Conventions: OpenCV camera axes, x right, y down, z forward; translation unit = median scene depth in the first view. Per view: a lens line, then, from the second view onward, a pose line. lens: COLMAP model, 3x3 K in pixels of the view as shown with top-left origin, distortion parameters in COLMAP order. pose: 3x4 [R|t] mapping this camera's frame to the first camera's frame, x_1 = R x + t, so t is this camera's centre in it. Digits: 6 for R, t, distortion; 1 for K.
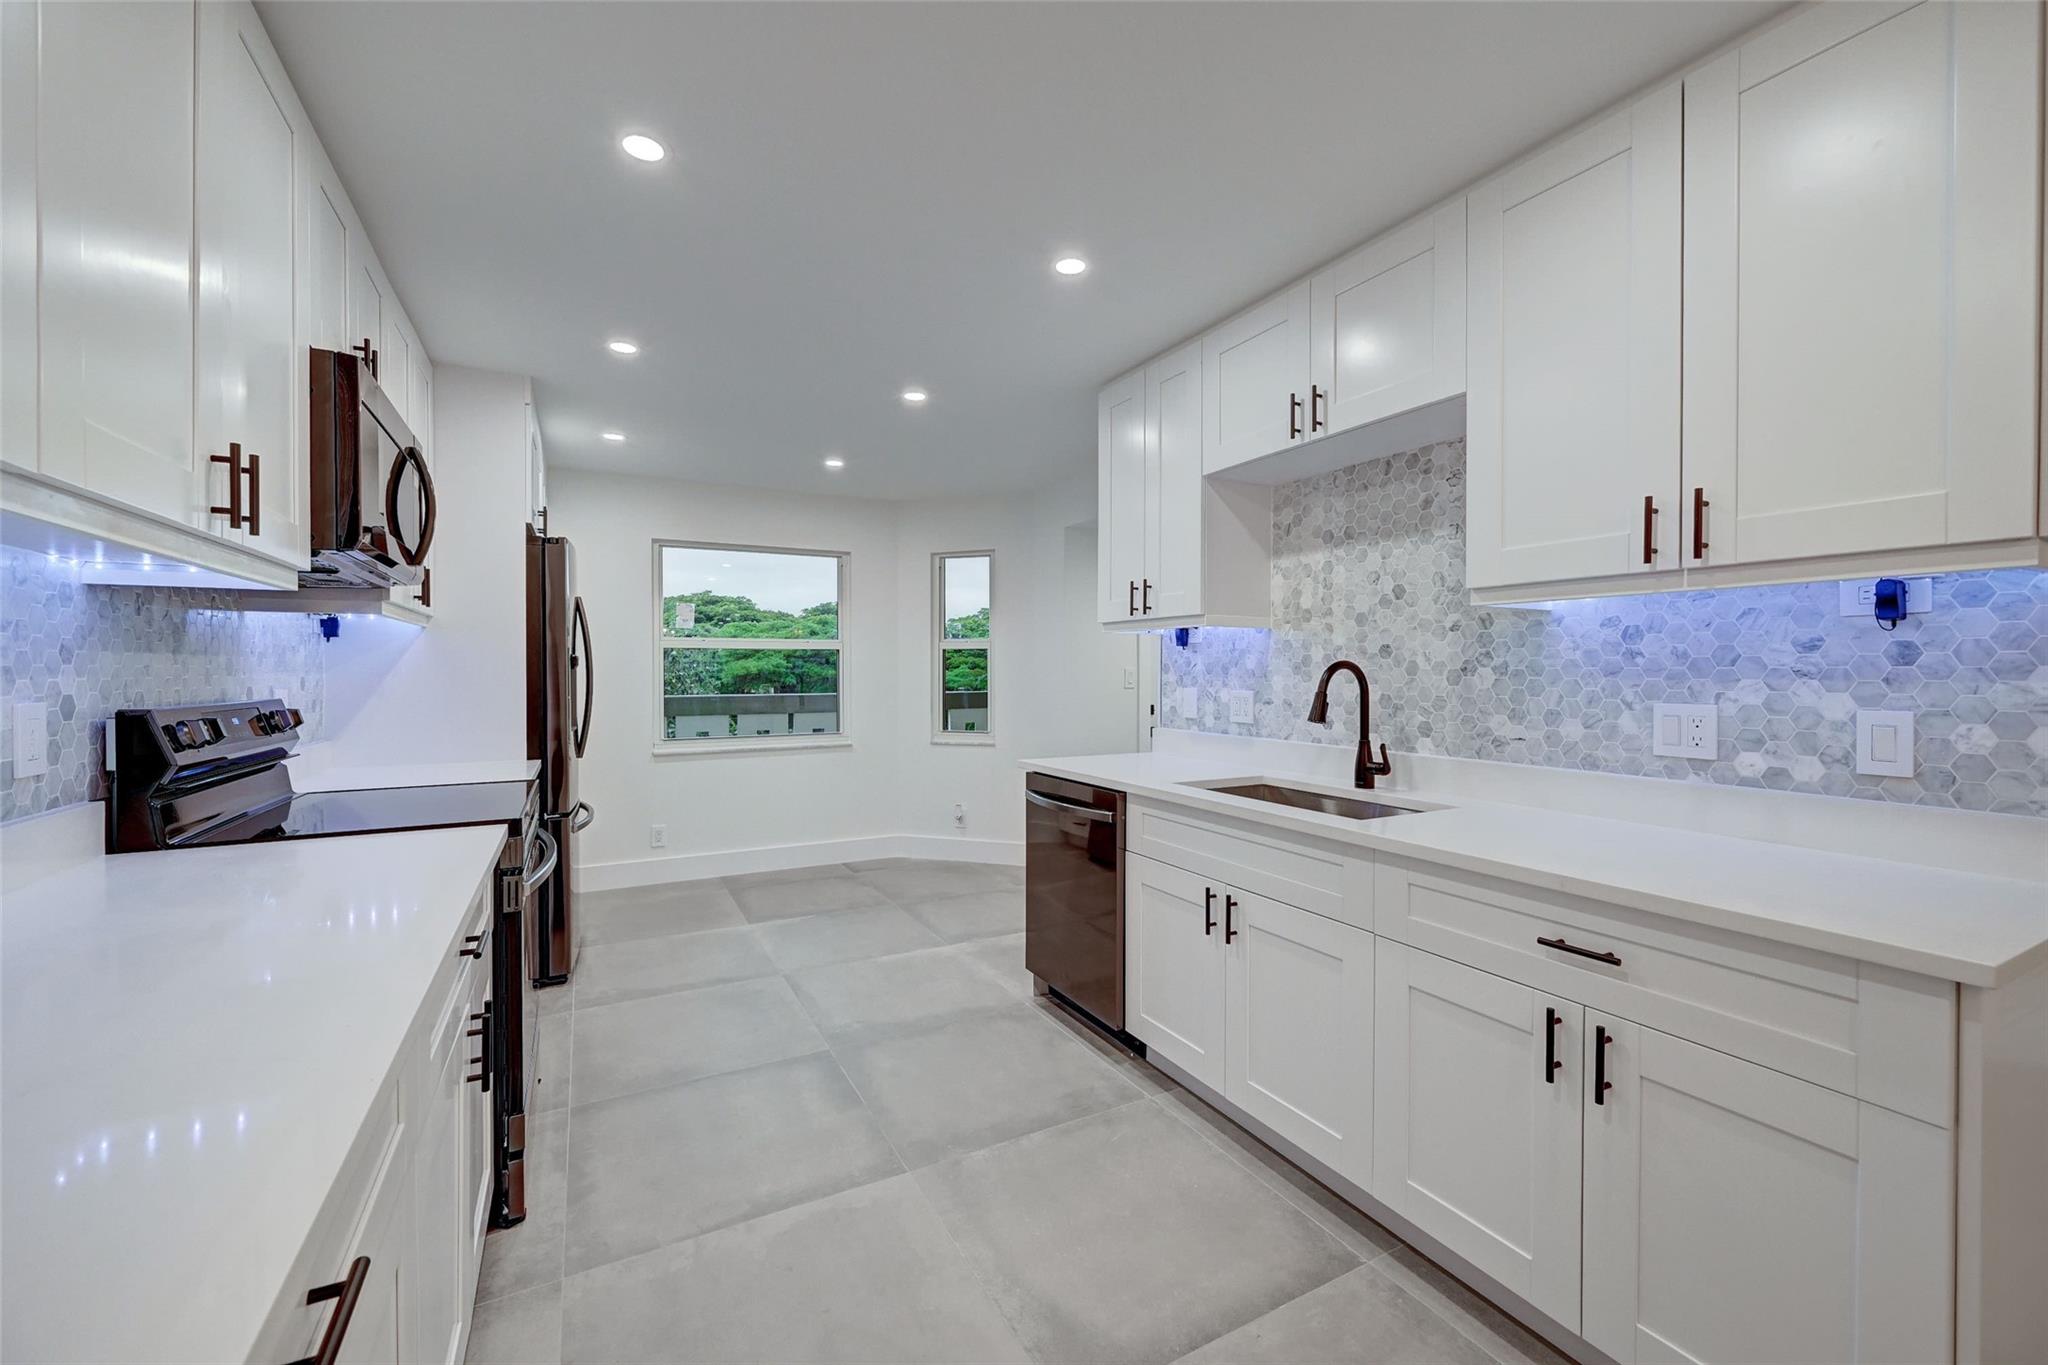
lens RADIAL K [[812.0, 0, 1025.8], [0, 812.0, 675.3], [0, 0, 1]] dist [-0.002168, 0.000804]
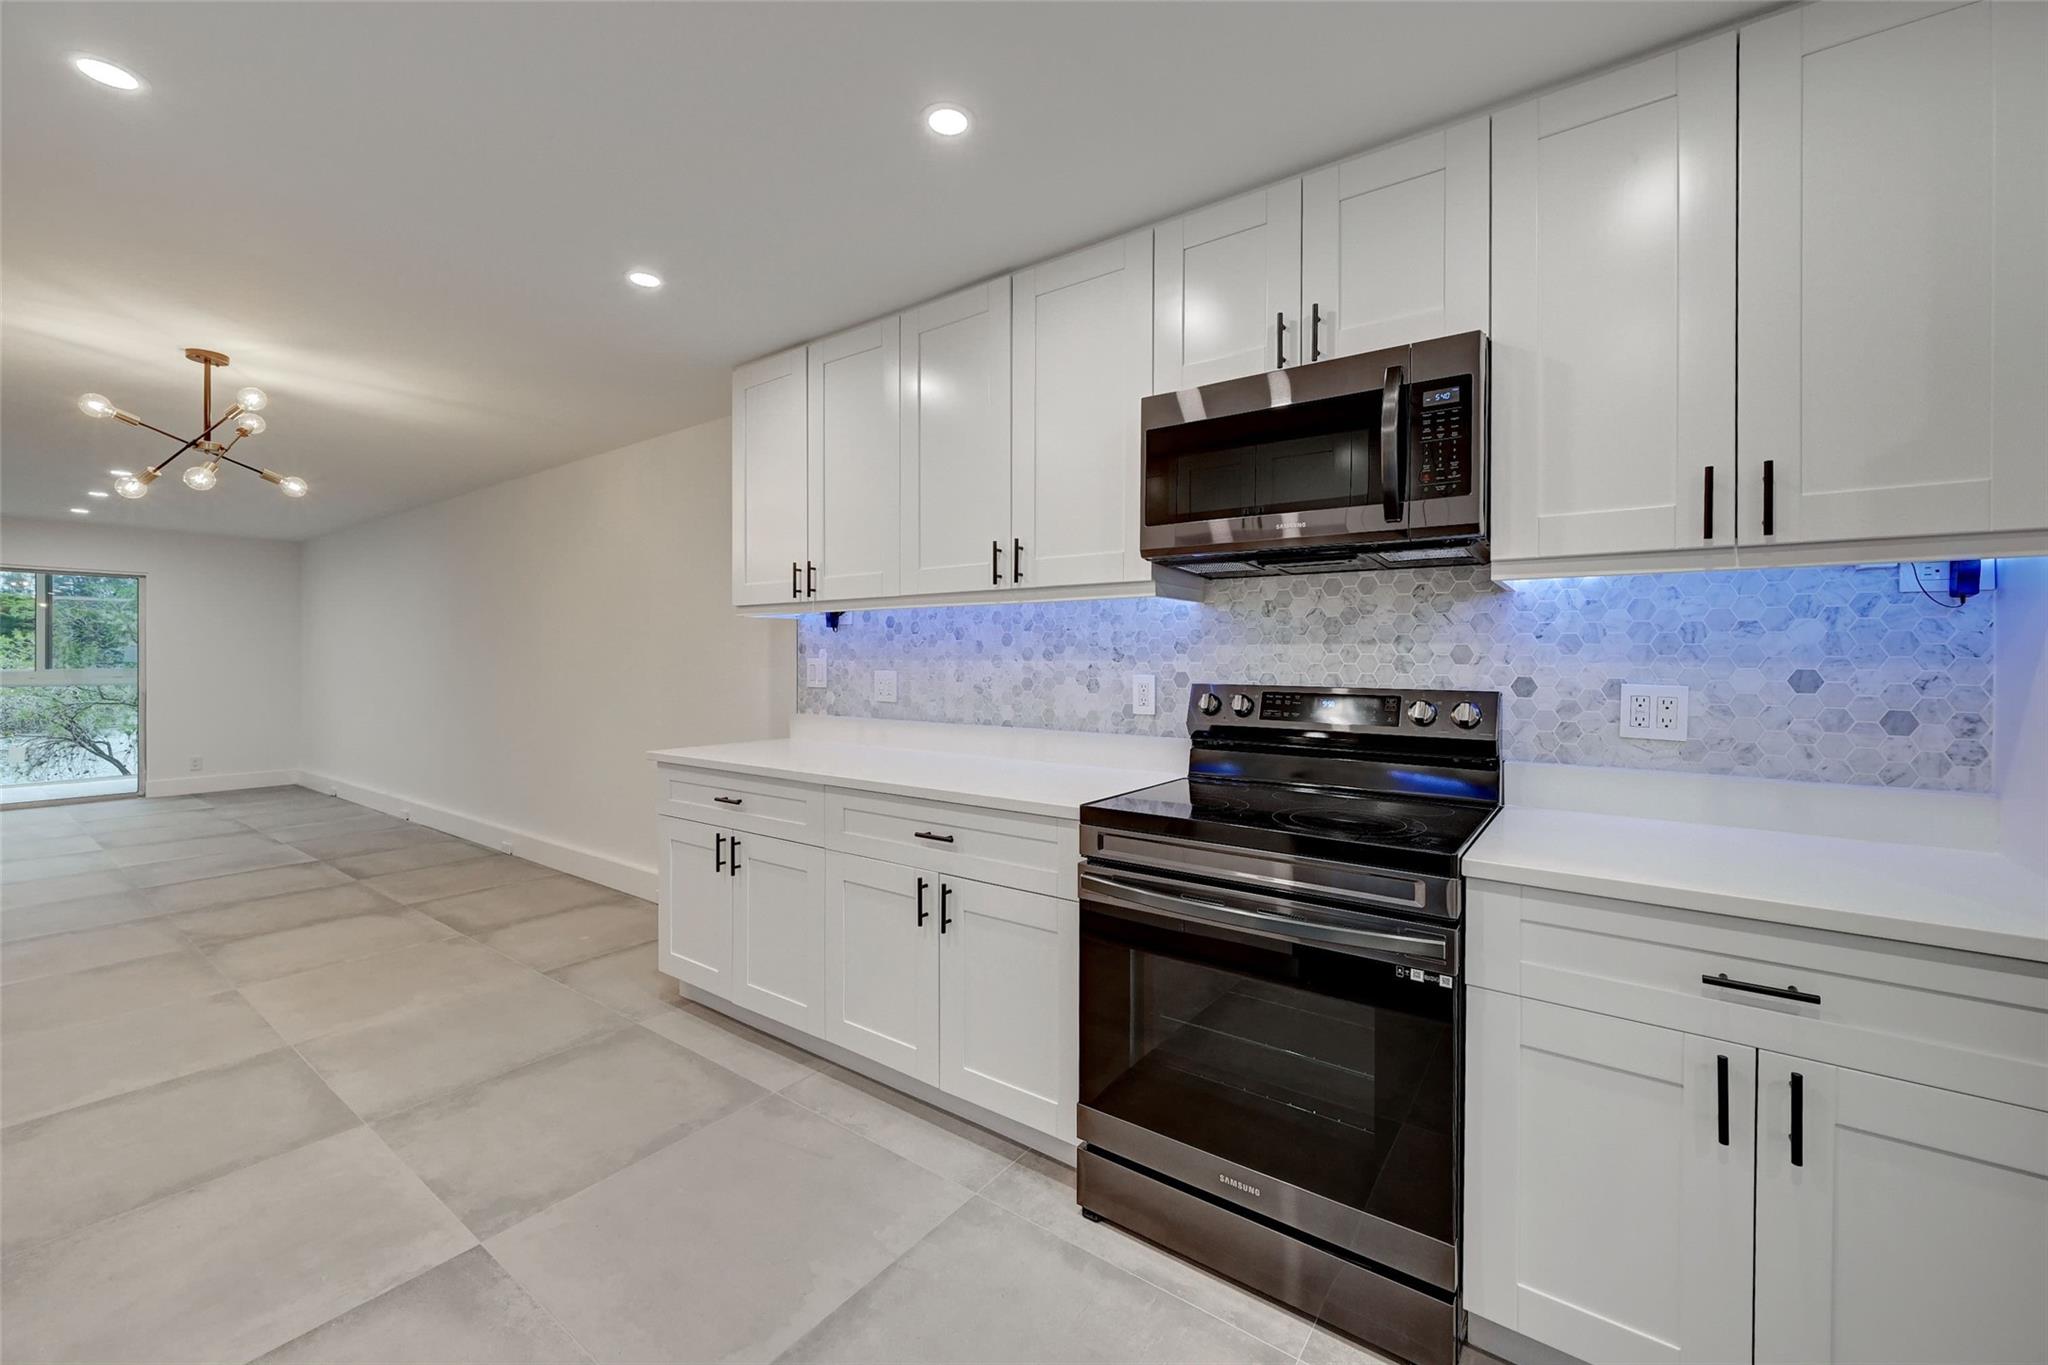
lens RADIAL K [[812.0, 0, 1032.6], [0, 812.0, 659.5], [0, 0, 1]] dist [-0.002168, 0.000804]
pose [[-0.902872, -0.001917, -0.429905, -0.087113], [-0.005718, 0.999955, 0.007548, -0.006493], [0.429871, 0.009273, -0.902843, 1.173447]]
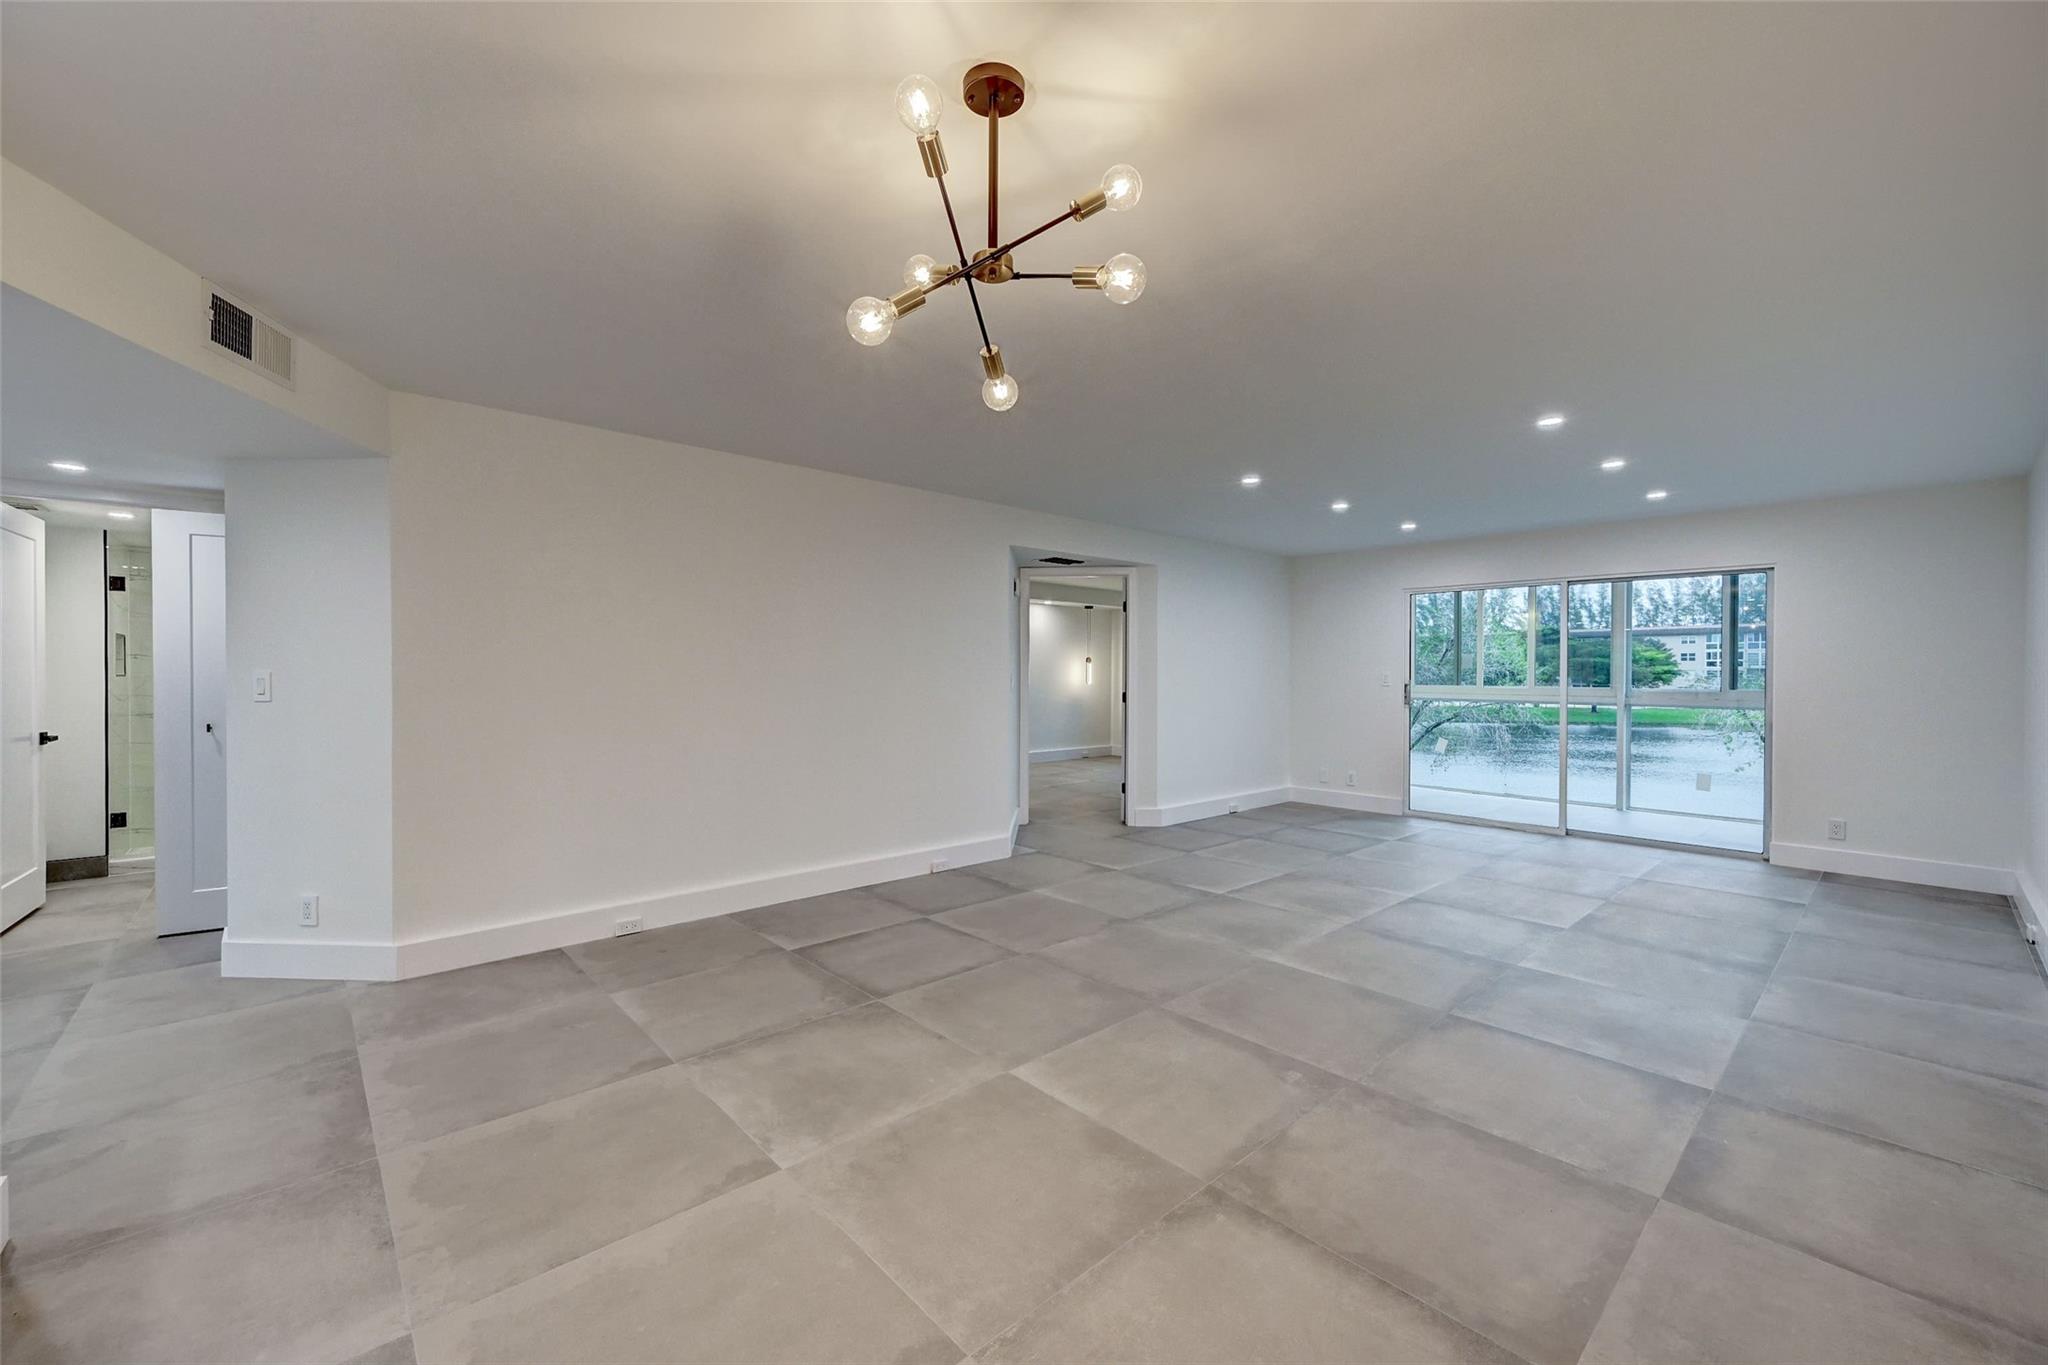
lens RADIAL K [[812.0, 0, 1016.6], [0, 812.0, 683.6], [0, 0, 1]] dist [-0.002168, 0.000804]
pose [[-0.233138, -0.010924, 0.972382, -0.105584], [0.005816, 0.999903, 0.012628, 0.004325], [-0.972426, 0.008599, -0.233052, -0.126450]]
